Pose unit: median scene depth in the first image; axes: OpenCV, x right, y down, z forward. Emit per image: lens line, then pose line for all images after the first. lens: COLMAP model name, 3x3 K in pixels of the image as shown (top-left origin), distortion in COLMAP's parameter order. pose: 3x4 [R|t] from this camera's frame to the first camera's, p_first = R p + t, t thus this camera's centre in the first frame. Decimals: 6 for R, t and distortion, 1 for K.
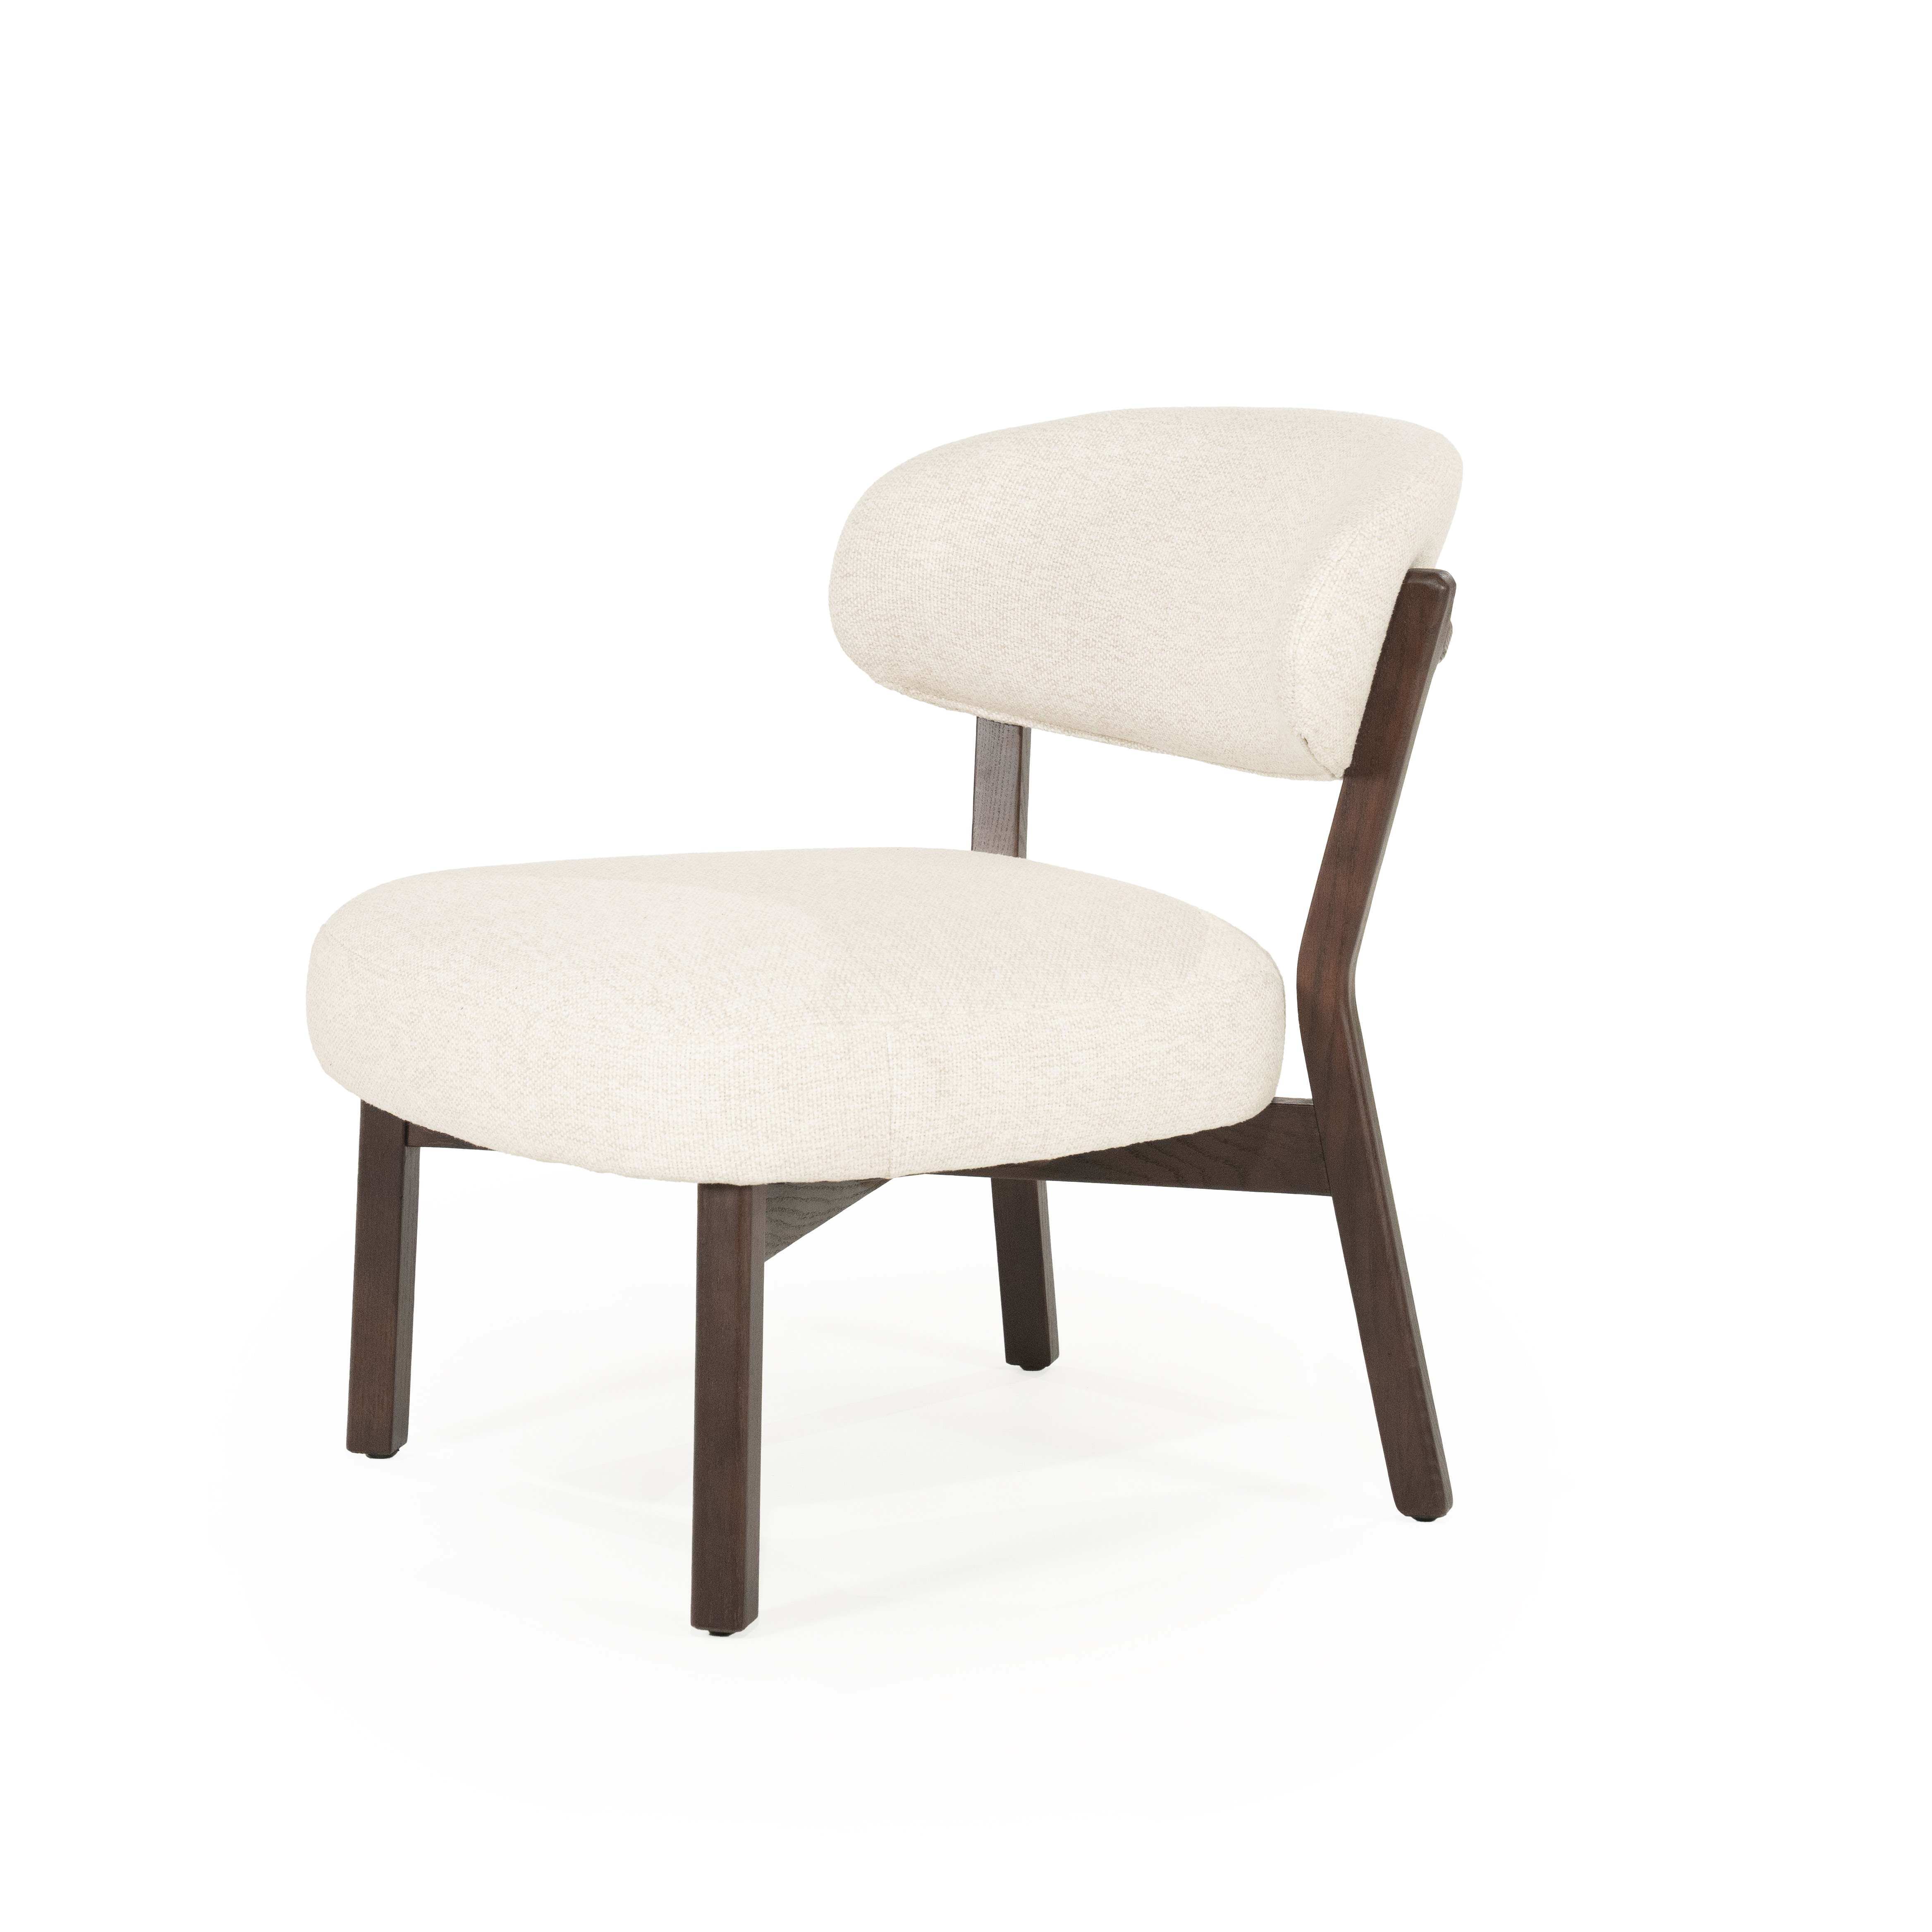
lens RADIAL K [[5425.3, 0, 987.1], [0, 5425.3, 1085.3], [0, 0, 1]] dist [0.276449, -0.119053]
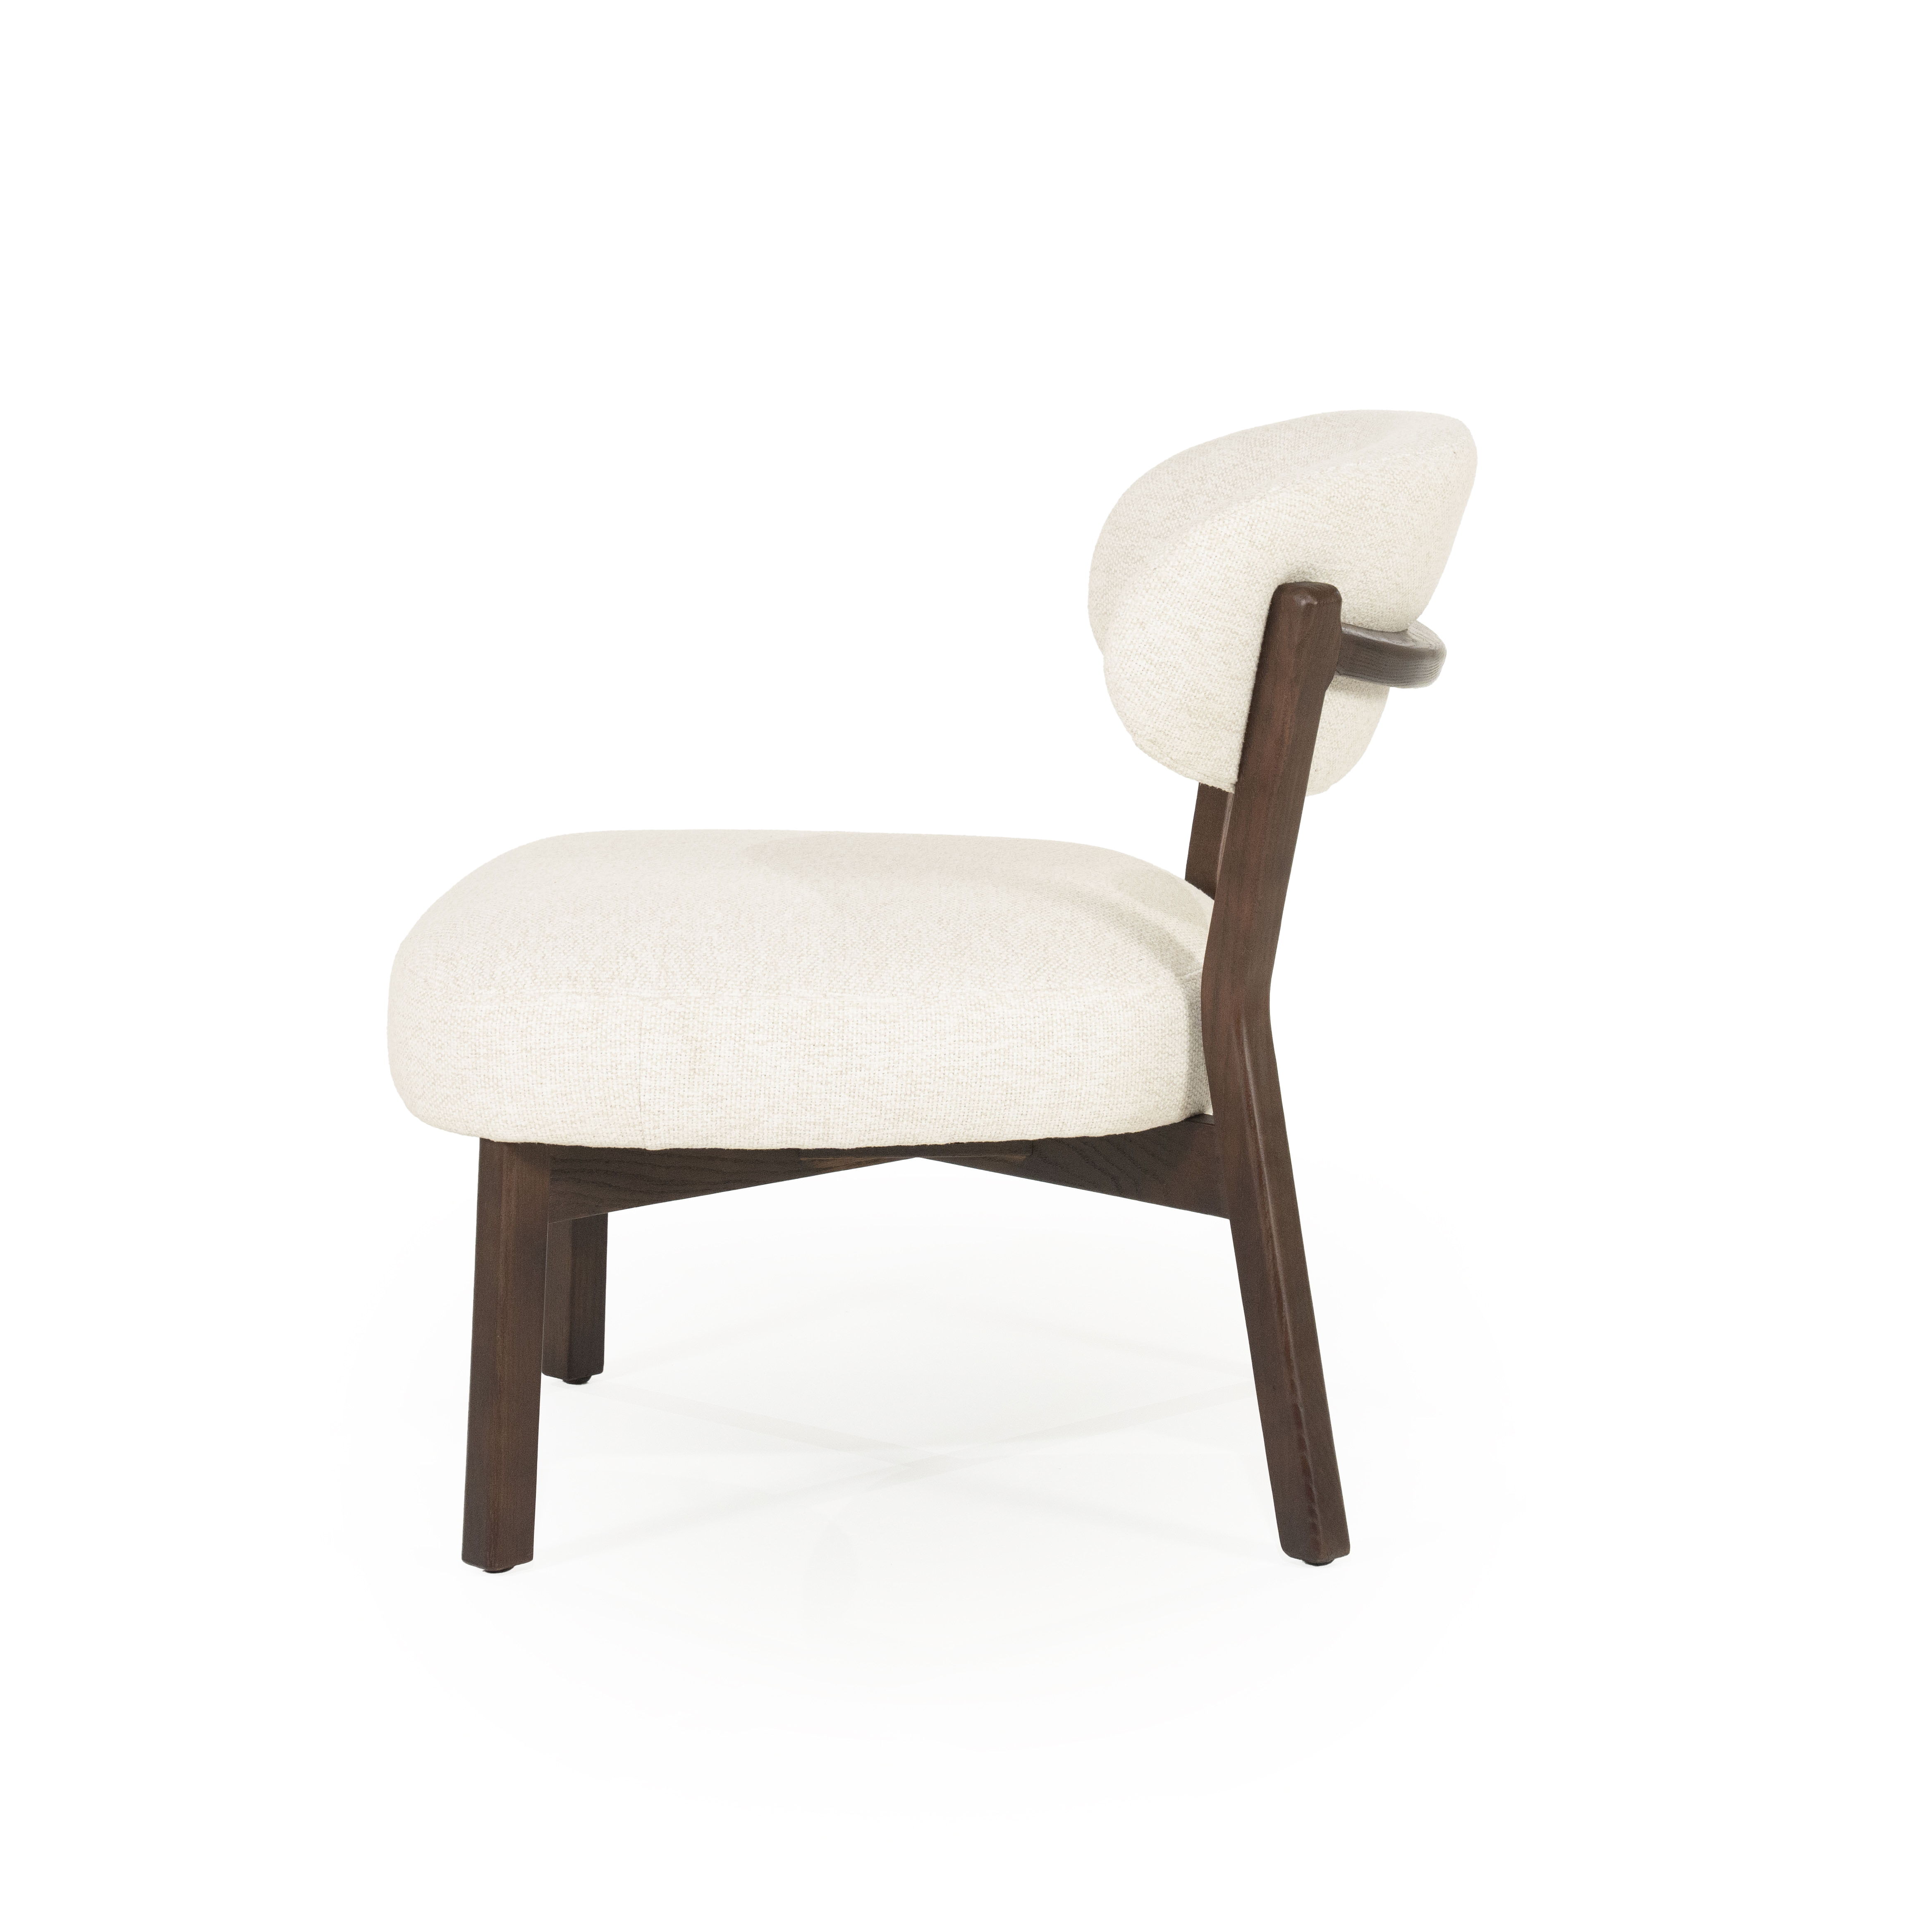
lens RADIAL K [[5425.3, 0, 987.1], [0, 5425.3, 1085.3], [0, 0, 1]] dist [0.276449, -0.119053]
pose [[0.862431, 0.088220, -0.498427, 0.511347], [-0.086810, 0.995884, 0.026059, -0.025457], [0.498675, 0.020794, 0.866540, 0.131898]]
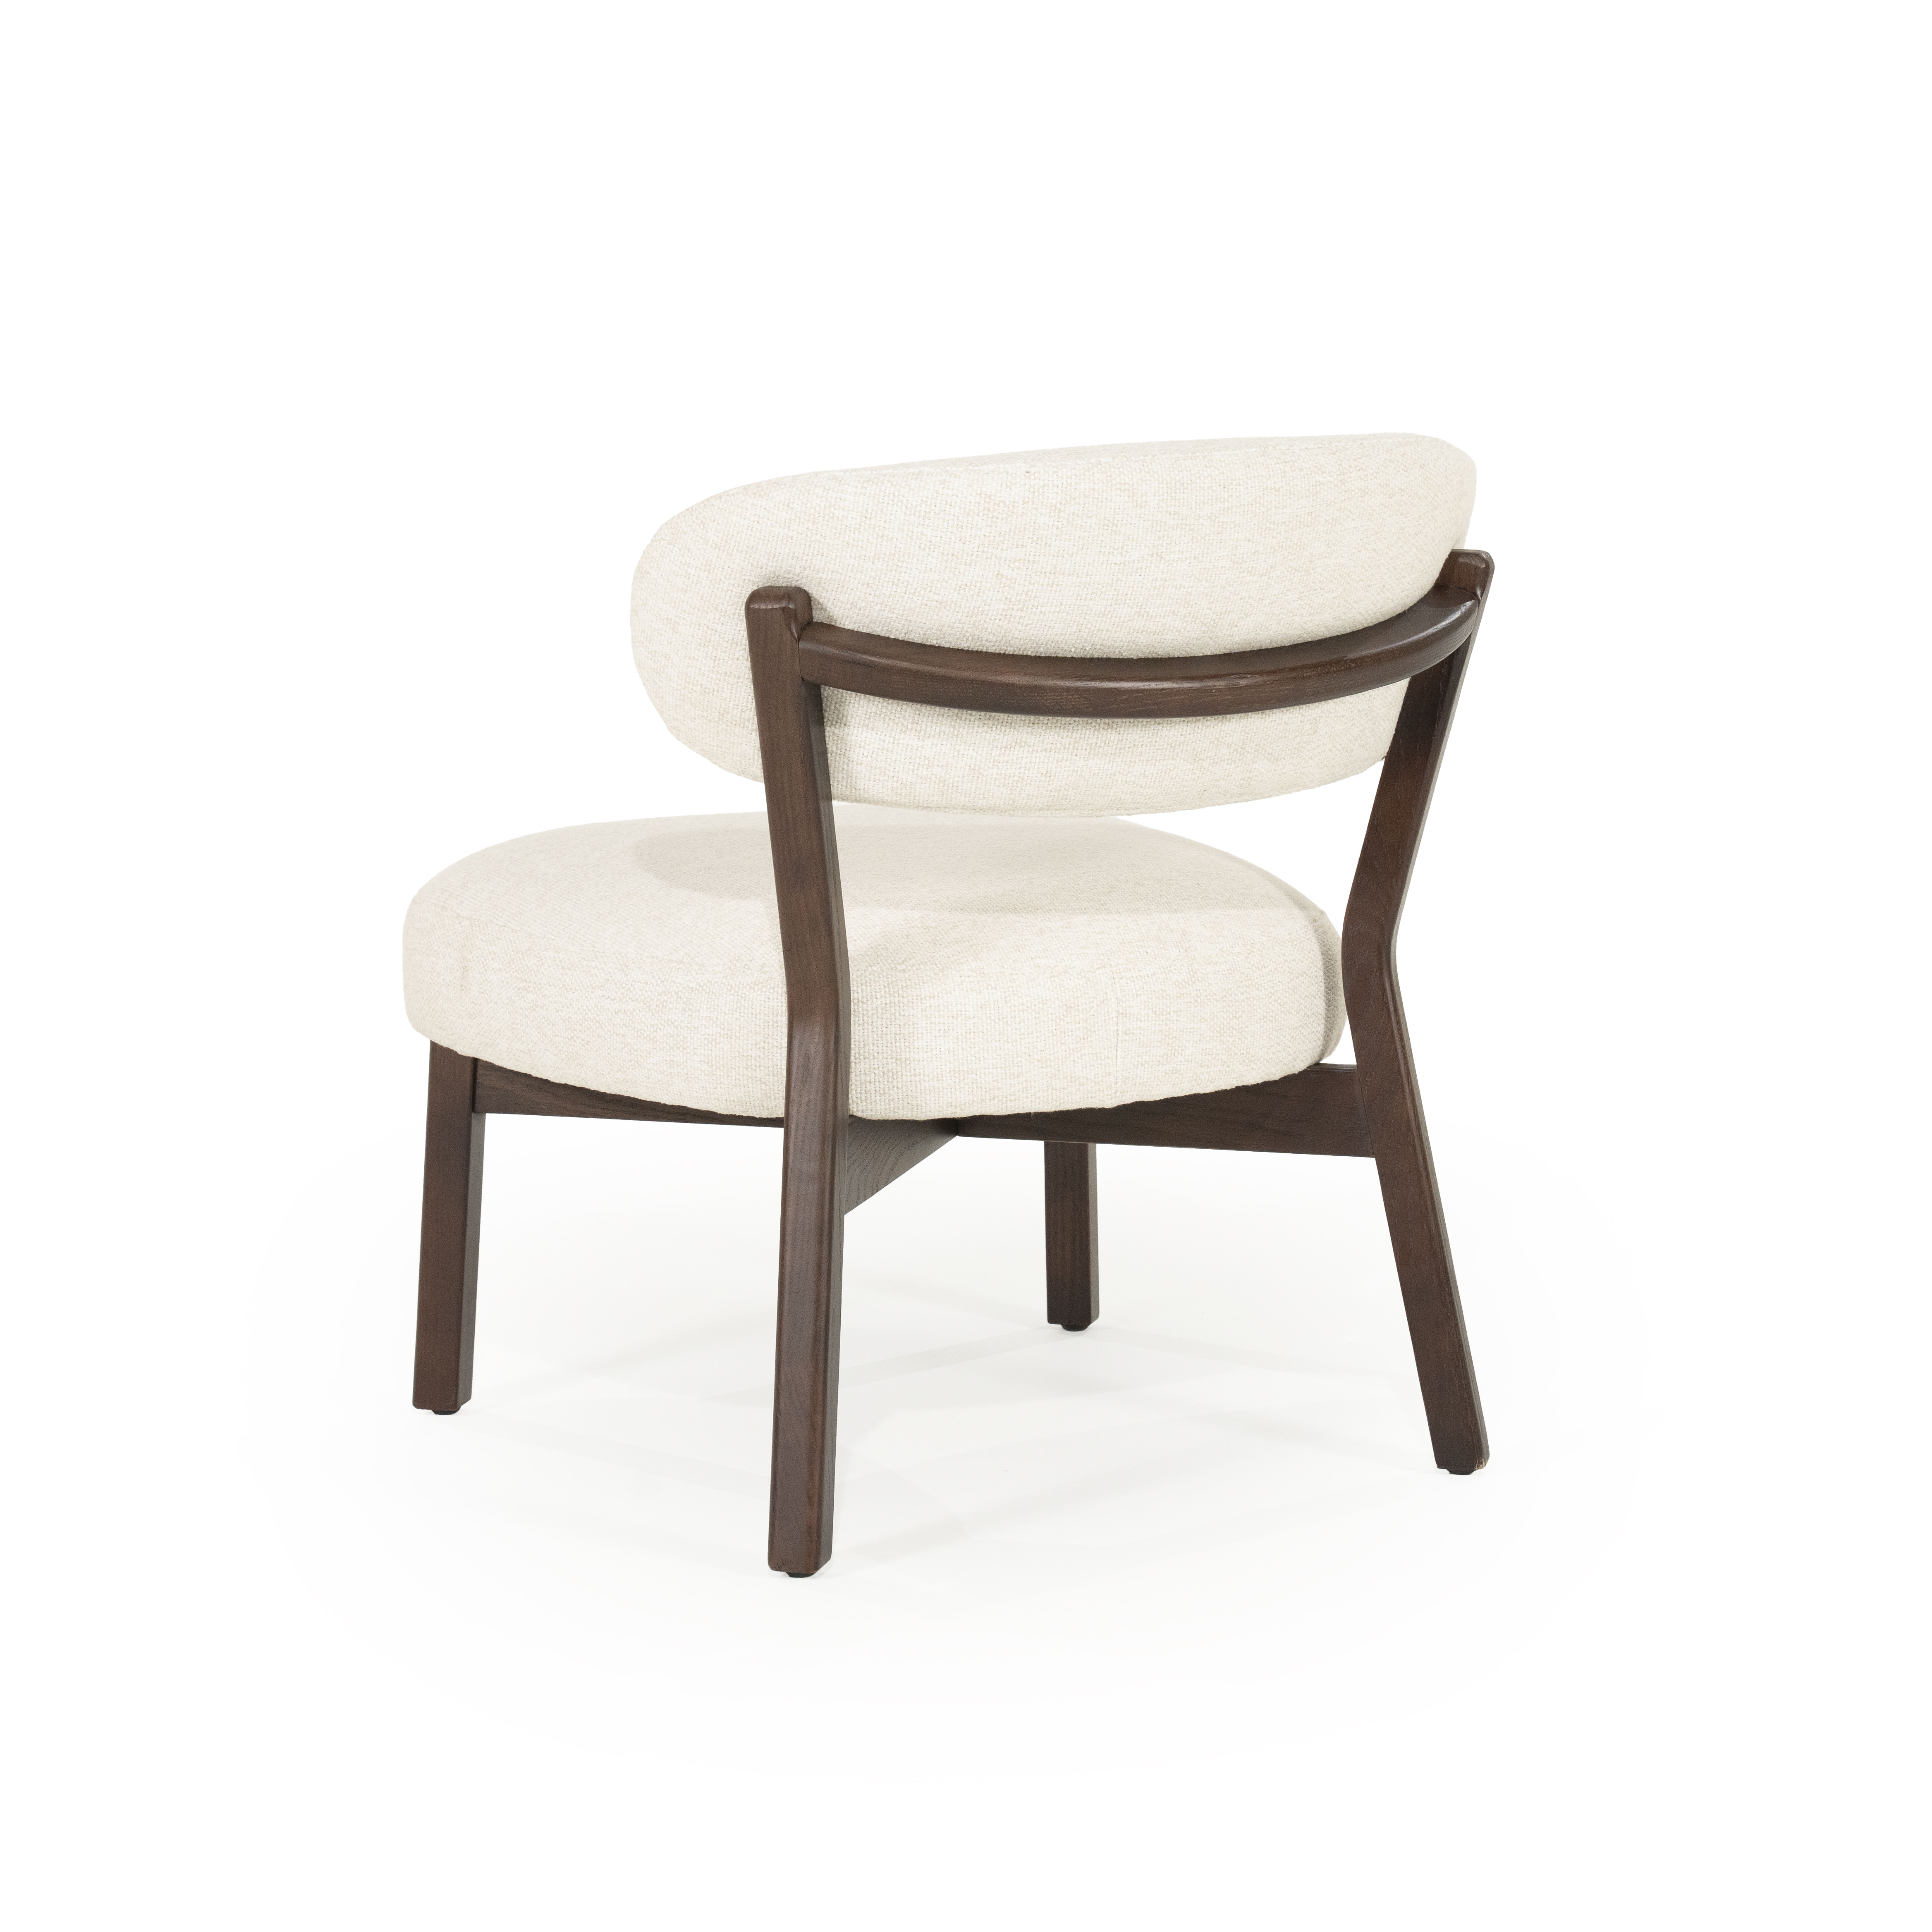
lens RADIAL K [[5425.3, 0, 987.1], [0, 5425.3, 1085.3], [0, 0, 1]] dist [0.276449, -0.119053]
pose [[0.005455, 0.178475, -0.983929, 1.025223], [-0.169878, 0.969807, 0.174972, -0.180590], [0.985450, 0.166193, 0.035609, 0.997163]]
